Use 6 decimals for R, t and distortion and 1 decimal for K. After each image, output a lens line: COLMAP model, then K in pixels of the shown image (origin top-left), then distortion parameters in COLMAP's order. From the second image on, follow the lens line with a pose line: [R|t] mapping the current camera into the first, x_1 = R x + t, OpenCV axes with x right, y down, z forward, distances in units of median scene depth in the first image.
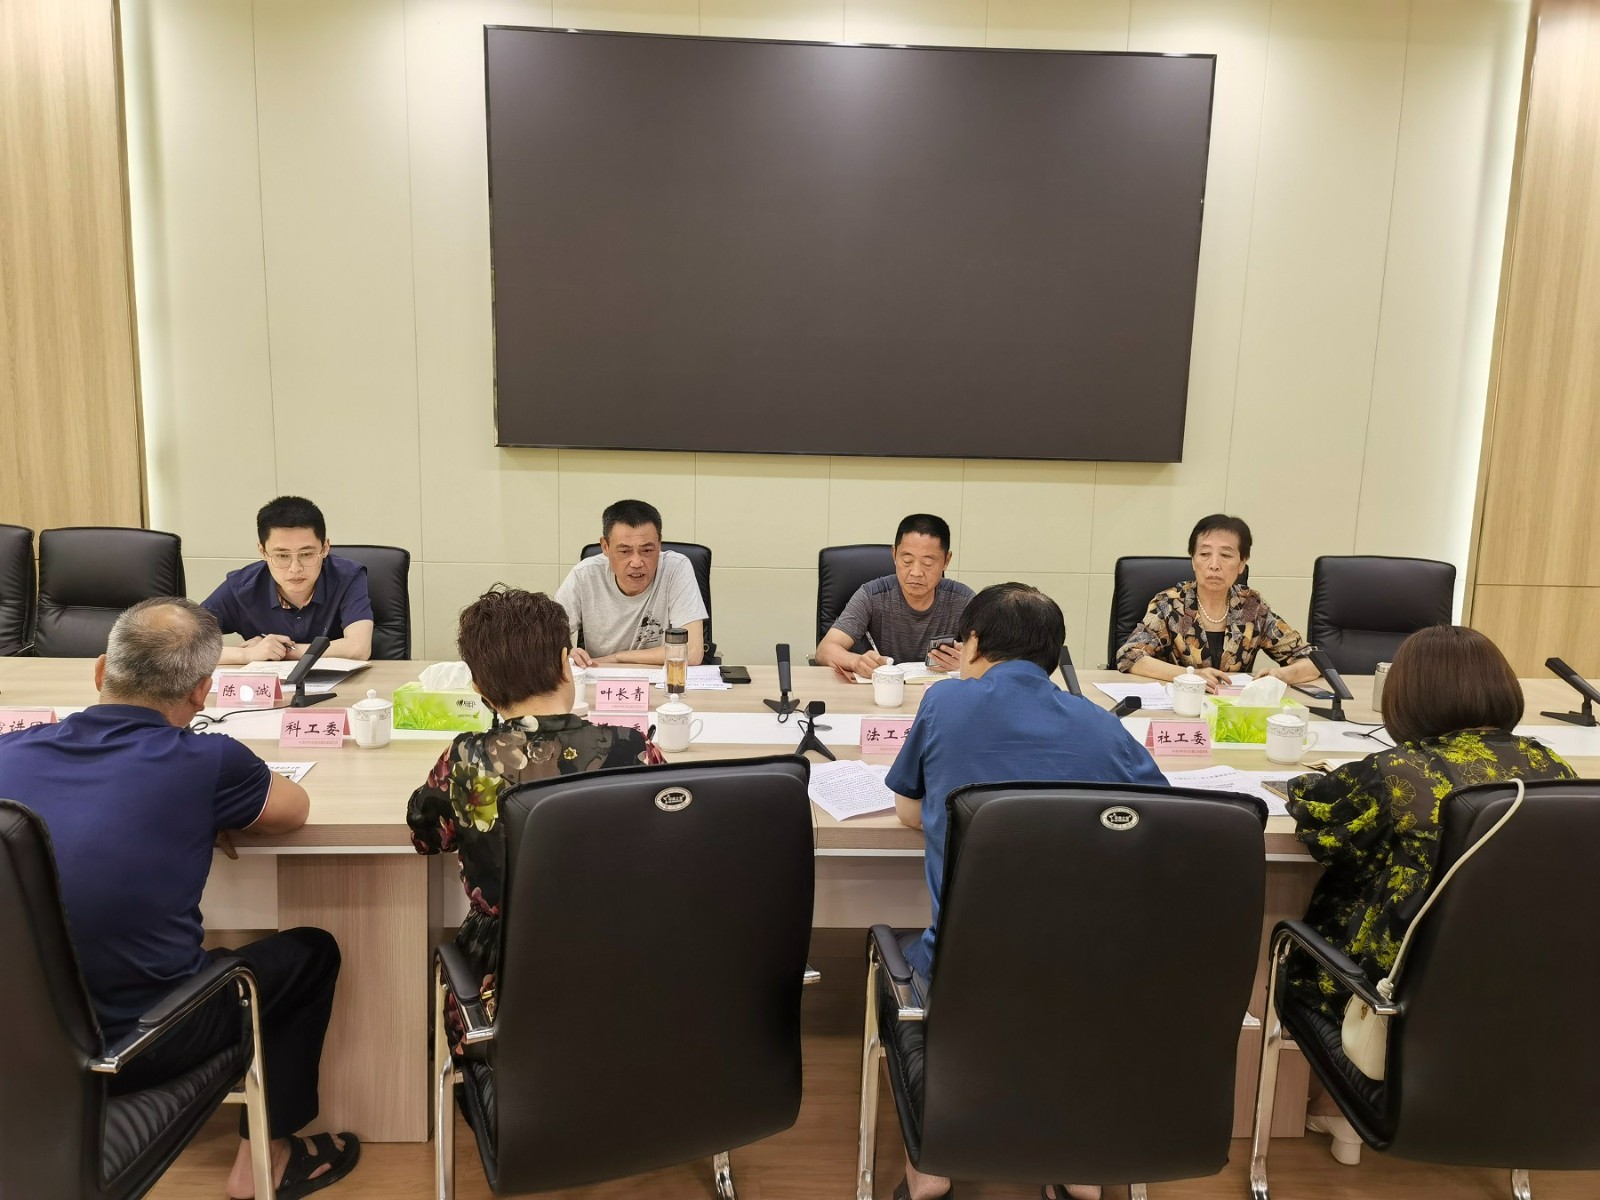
lens RADIAL K [[1317.3, 0, 793.8], [0, 1317.3, 599.6], [0, 0, 1]] dist [0.007550, 0.002454]
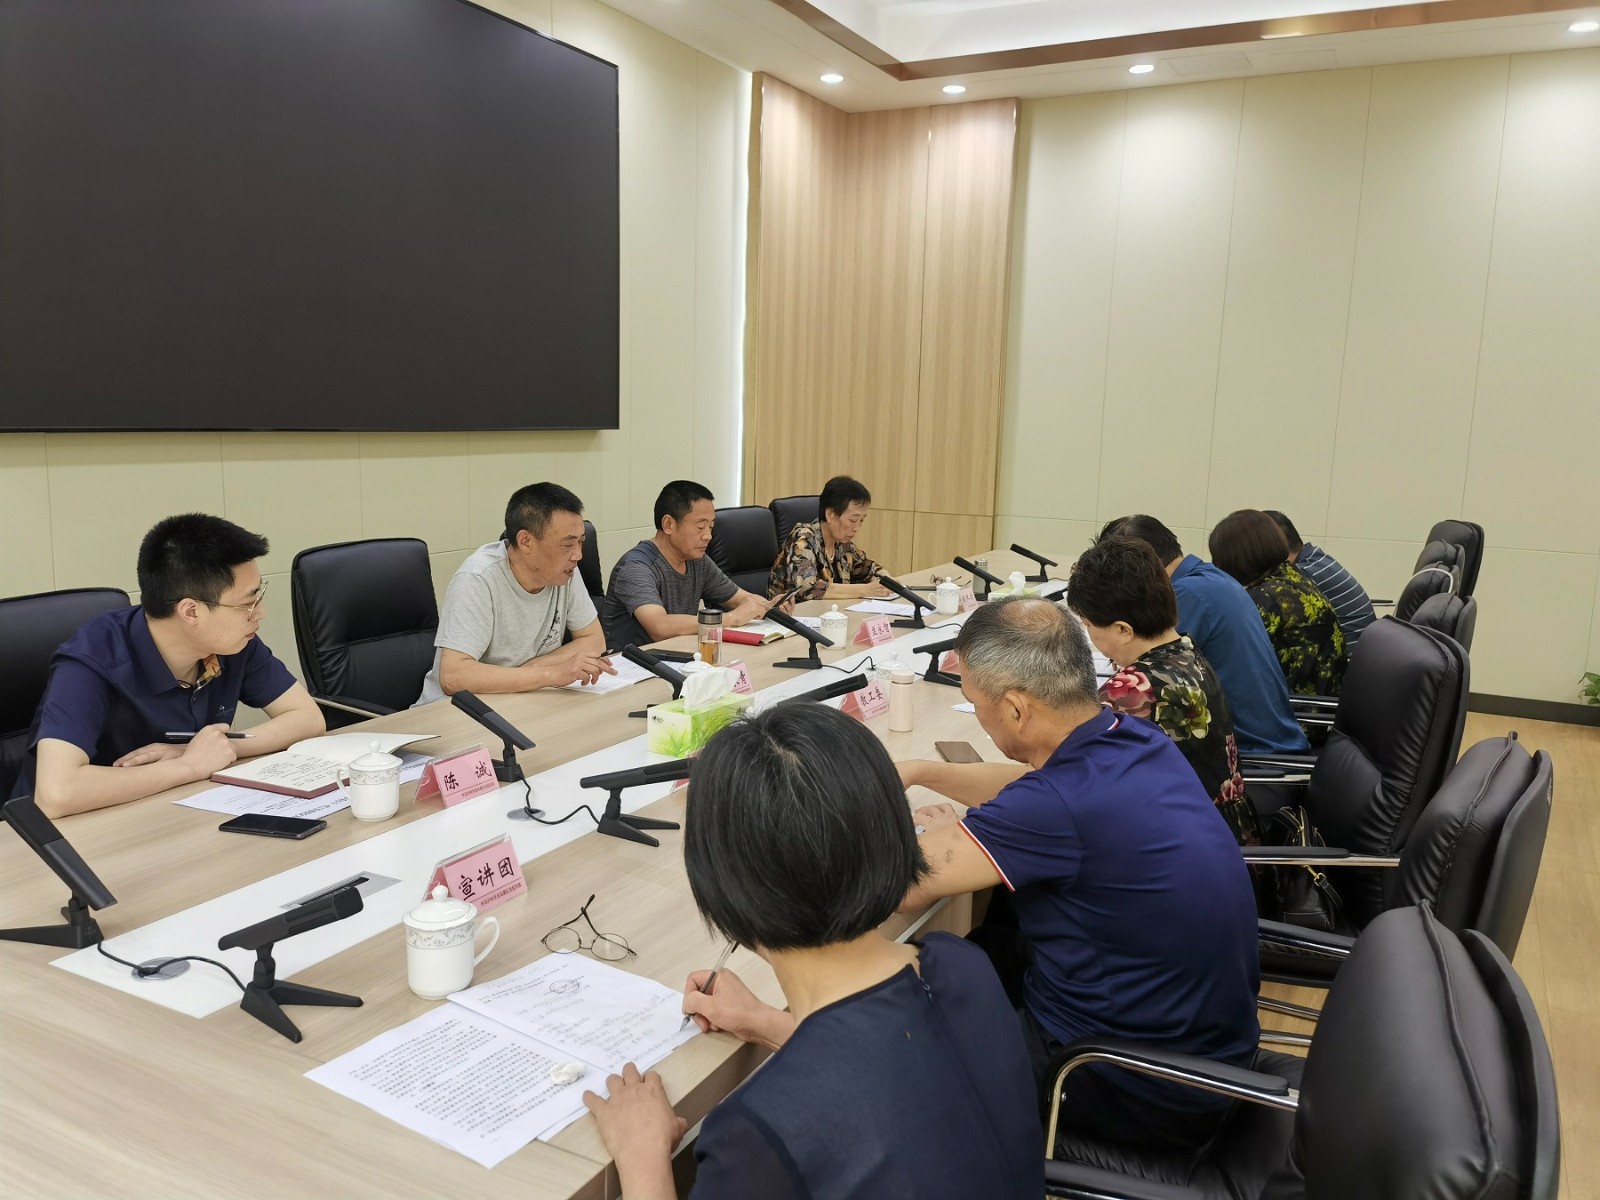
lens RADIAL K [[1317.3, 0, 793.8], [0, 1317.3, 599.6], [0, 0, 1]] dist [0.007550, 0.002454]
pose [[0.527051, -0.137358, 0.838659, -0.857593], [0.124634, 0.988674, 0.083602, -0.052878], [-0.840645, 0.060463, 0.538202, 0.418041]]
